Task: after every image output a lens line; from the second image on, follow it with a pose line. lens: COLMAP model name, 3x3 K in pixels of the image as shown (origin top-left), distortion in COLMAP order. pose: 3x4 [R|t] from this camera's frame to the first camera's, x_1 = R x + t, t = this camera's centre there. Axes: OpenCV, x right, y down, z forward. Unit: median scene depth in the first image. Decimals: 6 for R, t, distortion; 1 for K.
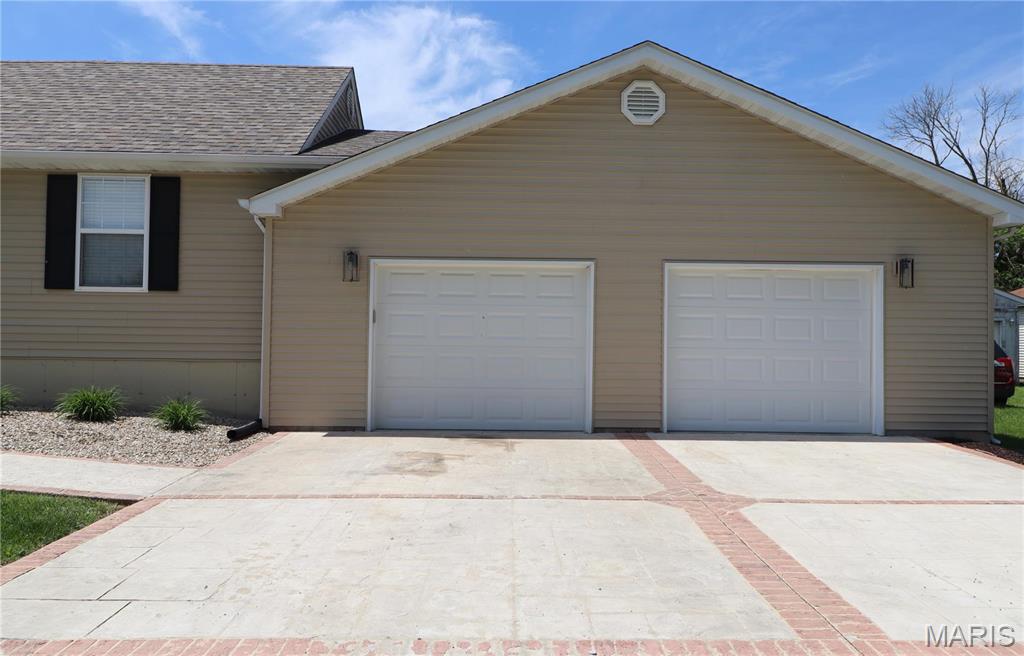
lens RADIAL K [[749.2, 0, 512.0], [0, 749.2, 328.0], [0, 0, 1]] dist [0.000809, -0.000149]
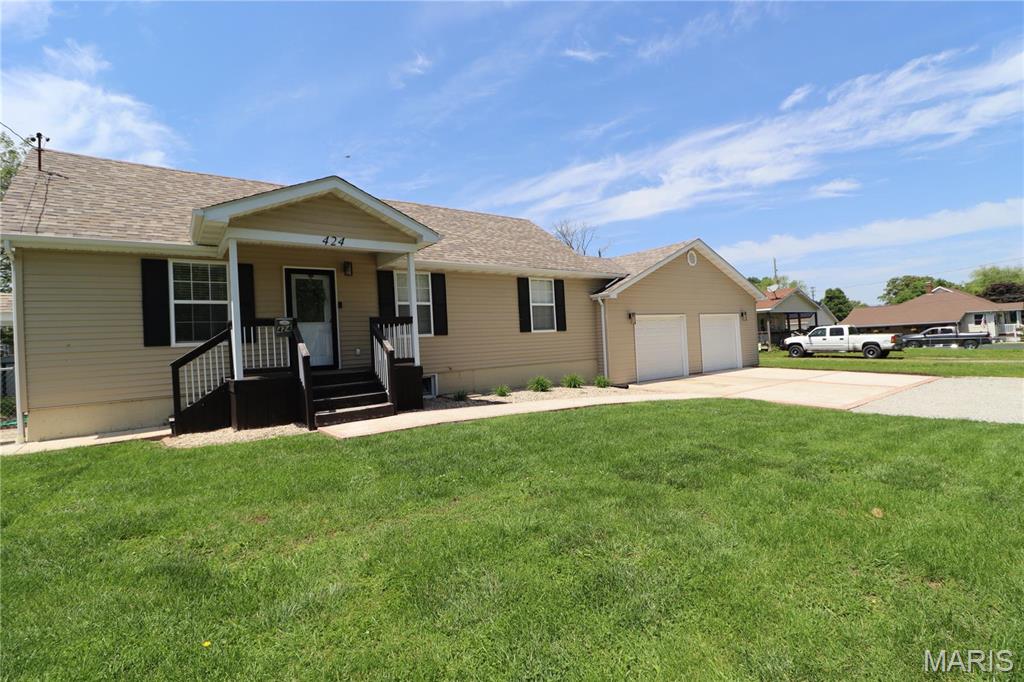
lens RADIAL K [[477.8, 0, 512.0], [0, 477.8, 341.0], [0, 0, 1]] dist [-0.003797, -0.000945]
pose [[0.815234, -0.049554, 0.577008, -1.415157], [0.046309, 0.998720, 0.020343, -0.055787], [-0.577277, 0.010137, 0.816485, -0.077185]]
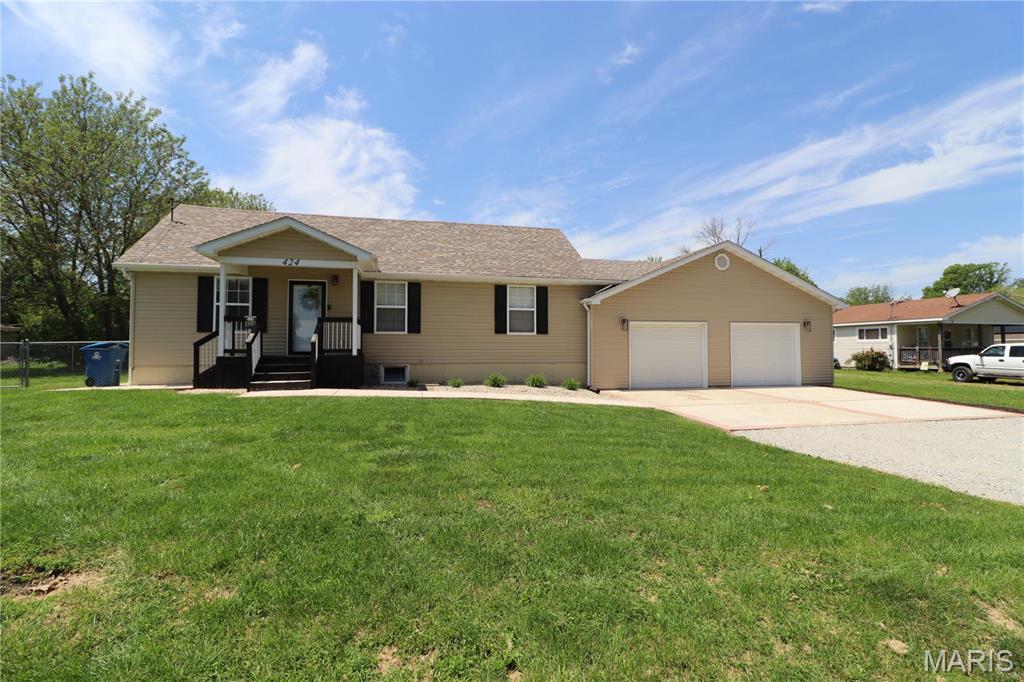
lens RADIAL K [[494.1, 0, 512.0], [0, 494.1, 341.0], [0, 0, 1]] dist [-0.001157, -0.001164]
pose [[0.976440, -0.007958, 0.215641, -0.905069], [0.007342, 0.999966, 0.003656, -0.034324], [-0.215663, -0.001986, 0.976466, -0.523842]]
